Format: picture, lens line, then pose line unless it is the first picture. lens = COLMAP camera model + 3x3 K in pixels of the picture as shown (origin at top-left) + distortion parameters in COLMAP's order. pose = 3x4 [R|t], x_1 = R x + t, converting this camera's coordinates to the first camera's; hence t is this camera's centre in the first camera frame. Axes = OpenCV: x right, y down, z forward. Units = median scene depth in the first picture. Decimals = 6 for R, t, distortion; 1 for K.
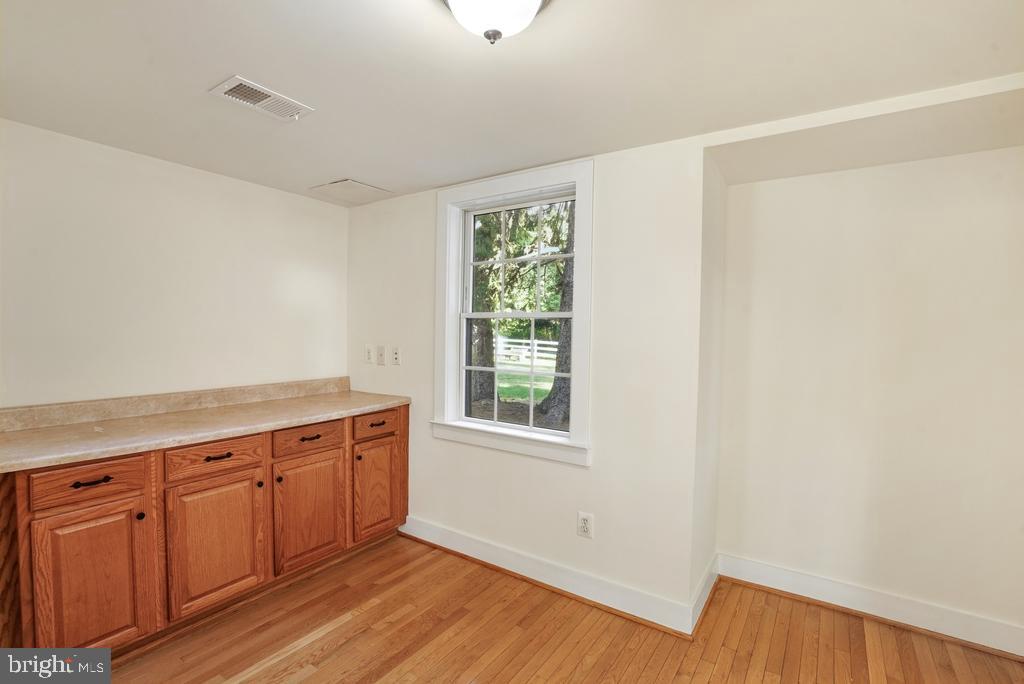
lens RADIAL K [[481.6, 0, 505.4], [0, 481.6, 352.4], [0, 0, 1]] dist [-0.043796, 0.011550]
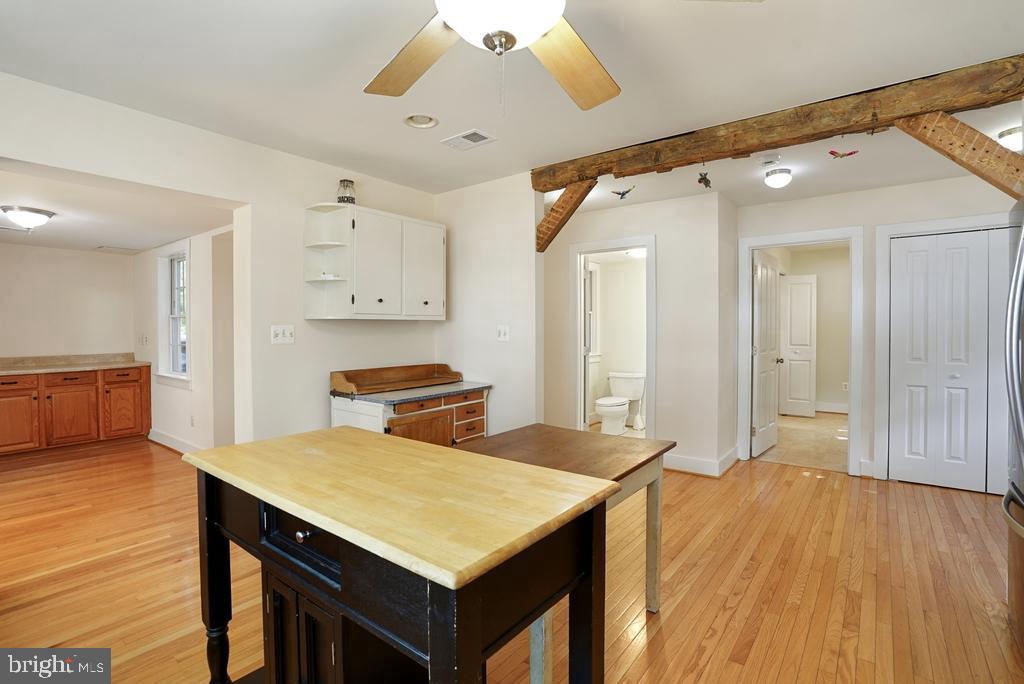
lens RADIAL K [[481.6, 0, 502.9], [0, 481.6, 342.1], [0, 0, 1]] dist [-0.043796, 0.011550]
pose [[0.998732, -0.013921, -0.048378, 1.385361], [0.013030, 0.999741, -0.018670, 0.079548], [0.048626, 0.018016, 0.998655, -0.805114]]
